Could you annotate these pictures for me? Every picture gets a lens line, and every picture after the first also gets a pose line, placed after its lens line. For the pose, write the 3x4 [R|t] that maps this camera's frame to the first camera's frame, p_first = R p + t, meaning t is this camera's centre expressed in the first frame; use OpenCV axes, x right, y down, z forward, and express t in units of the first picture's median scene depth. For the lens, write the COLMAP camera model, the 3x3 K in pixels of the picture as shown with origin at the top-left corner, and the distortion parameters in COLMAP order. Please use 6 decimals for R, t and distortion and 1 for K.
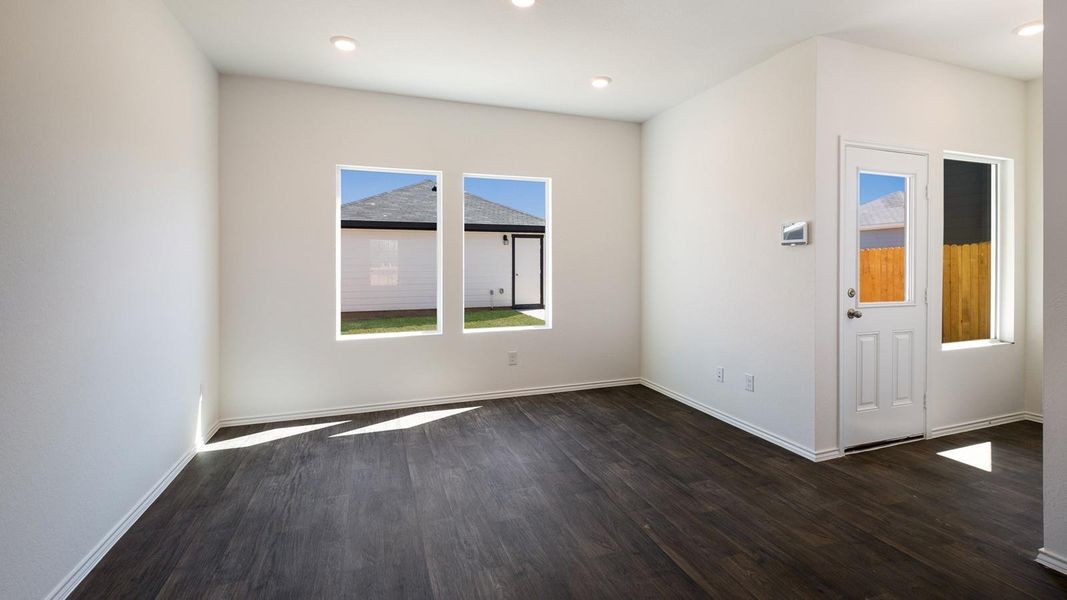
lens RADIAL K [[462.9, 0, 543.6], [0, 462.9, 291.4], [0, 0, 1]] dist [0.002169, -0.003686]
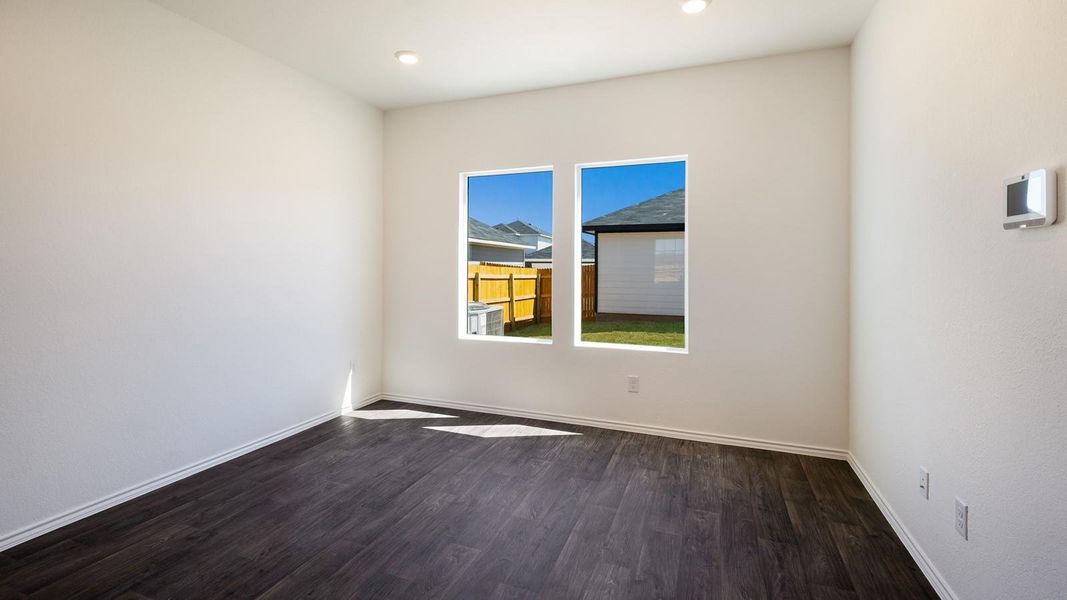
lens RADIAL K [[462.9, 0, 536.6], [0, 462.9, 287.7], [0, 0, 1]] dist [0.002169, -0.003686]
pose [[0.757268, 0.037162, -0.652046, 0.406521], [-0.047057, 0.998890, 0.002280, -0.021907], [0.651407, 0.028957, 0.758176, 0.338552]]
